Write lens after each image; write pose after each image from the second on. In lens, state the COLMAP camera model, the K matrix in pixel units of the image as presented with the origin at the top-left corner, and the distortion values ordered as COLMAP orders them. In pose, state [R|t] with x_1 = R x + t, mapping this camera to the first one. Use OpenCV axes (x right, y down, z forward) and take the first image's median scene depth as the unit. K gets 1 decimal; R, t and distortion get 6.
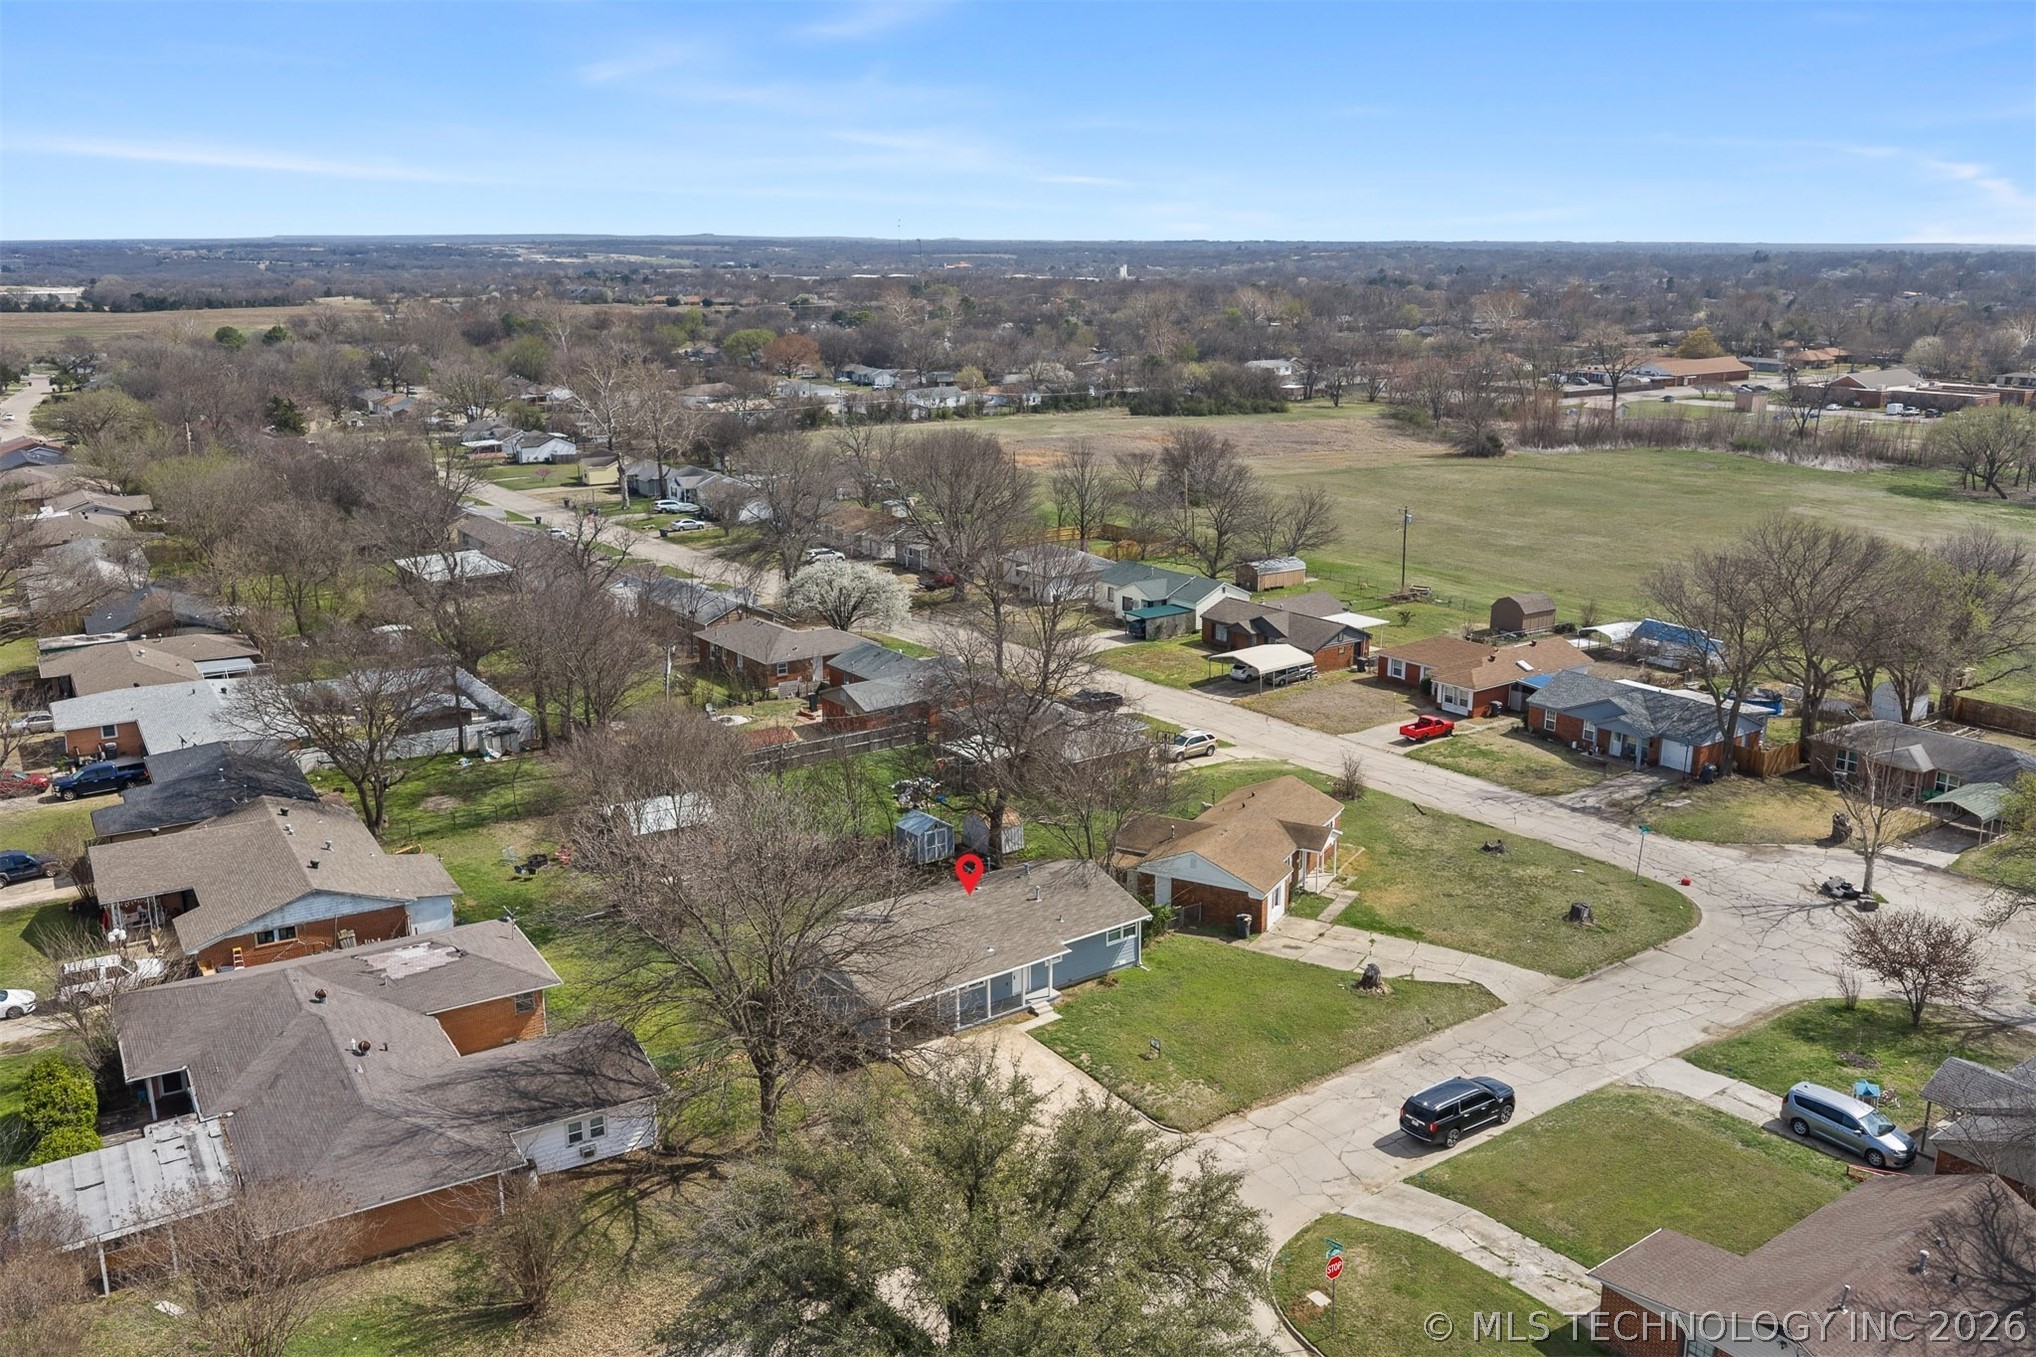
lens RADIAL K [[1719.2, 0, 1018.0], [0, 1719.2, 678.5], [0, 0, 1]] dist [-0.001432, -0.001892]
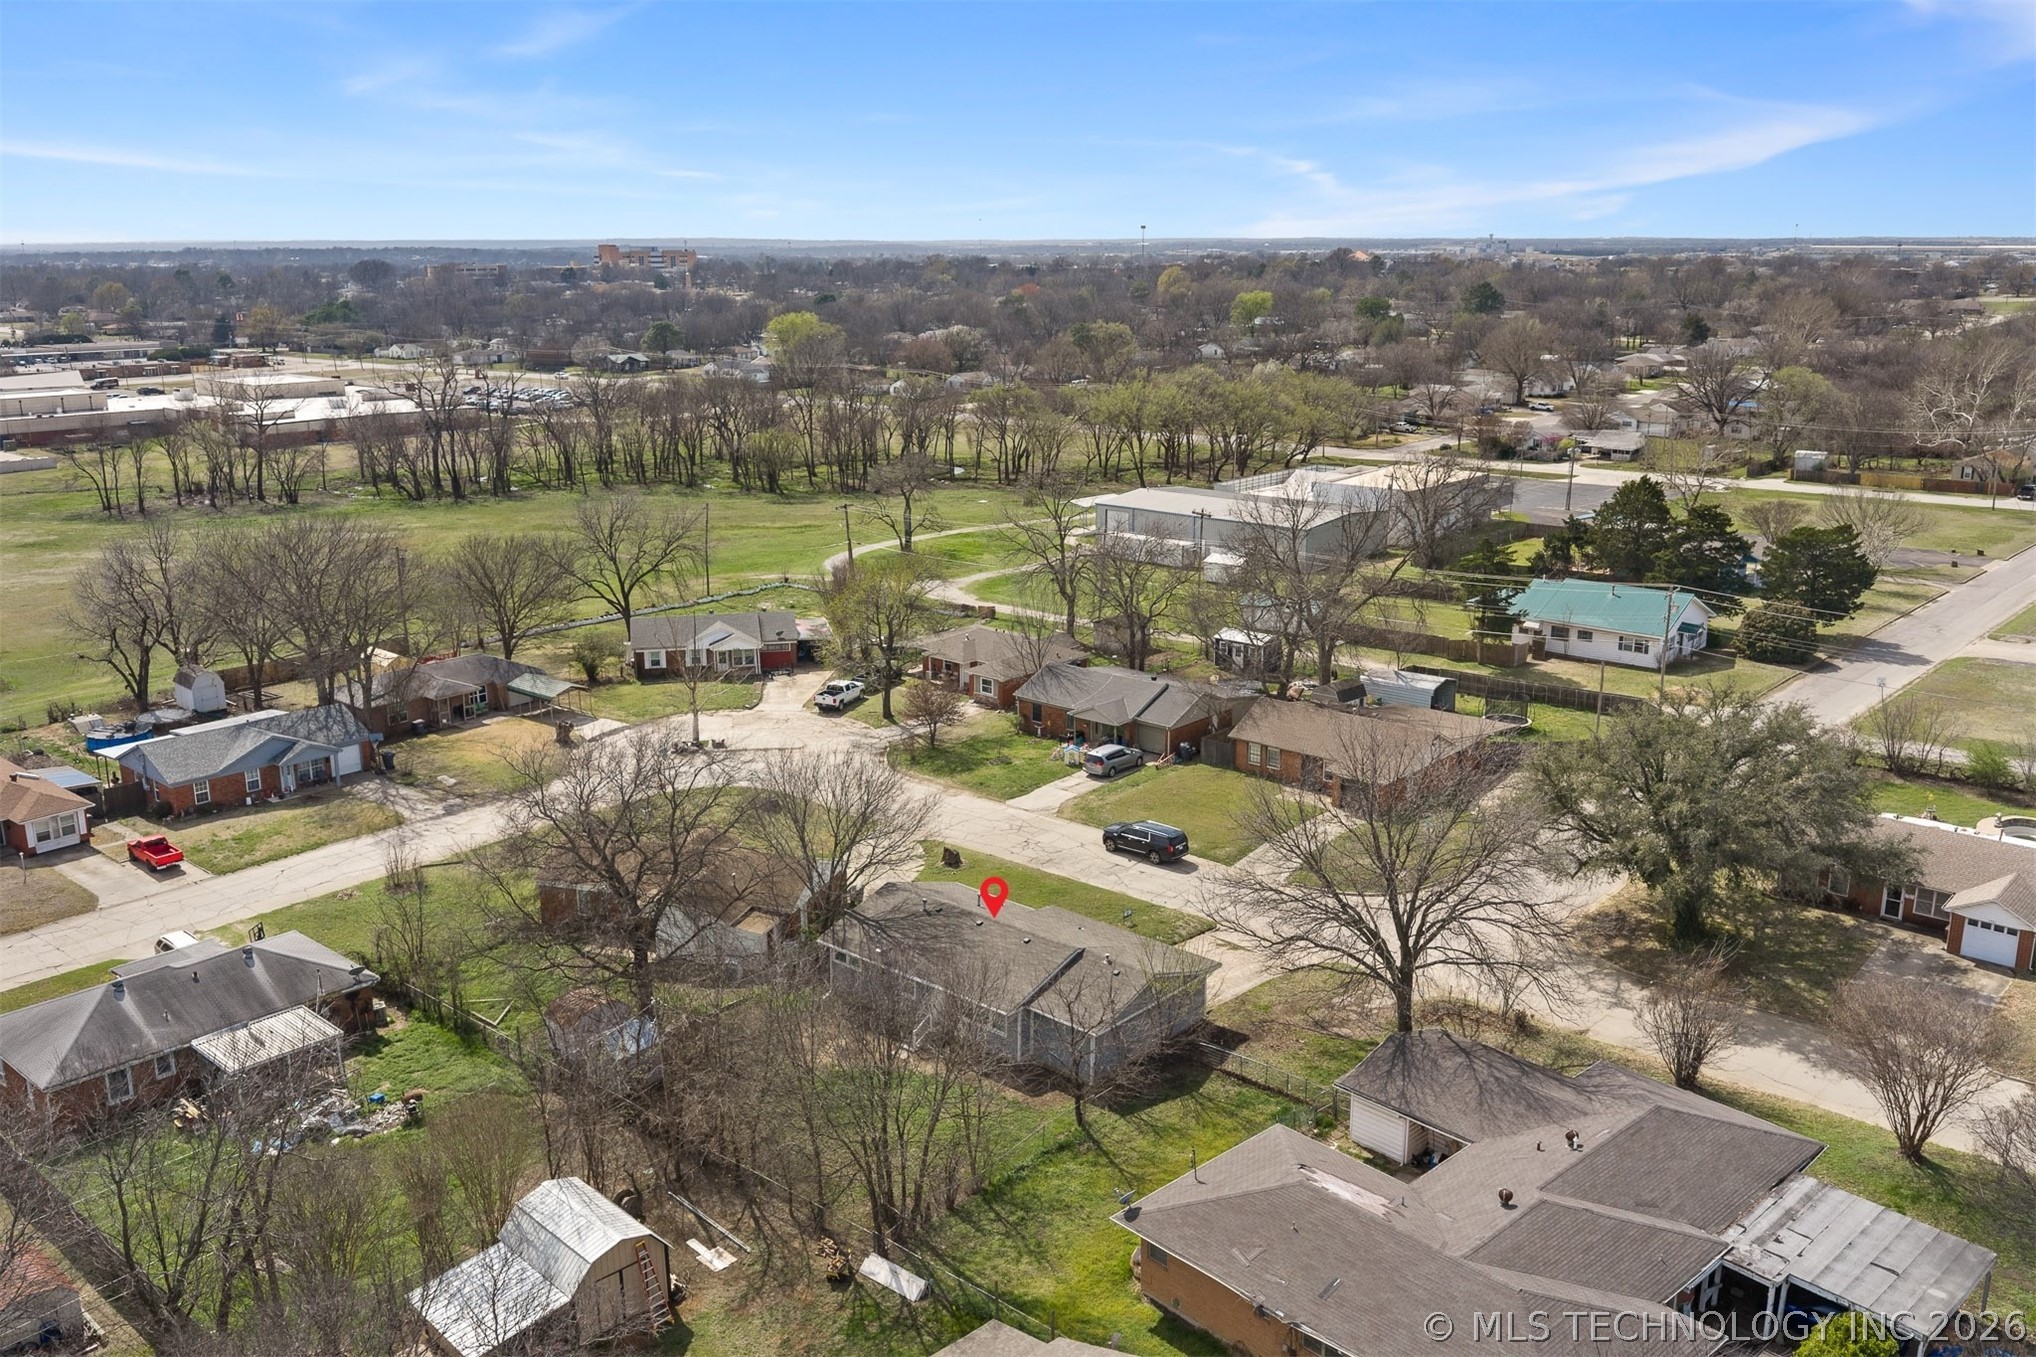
lens RADIAL K [[1719.2, 0, 1018.0], [0, 1719.2, 678.5], [0, 0, 1]] dist [-0.001432, -0.001892]
pose [[-0.201598, -0.242737, 0.948914, -0.664335], [0.251783, 0.923405, 0.289703, -0.200278], [-0.946554, 0.297324, -0.125039, 0.783814]]
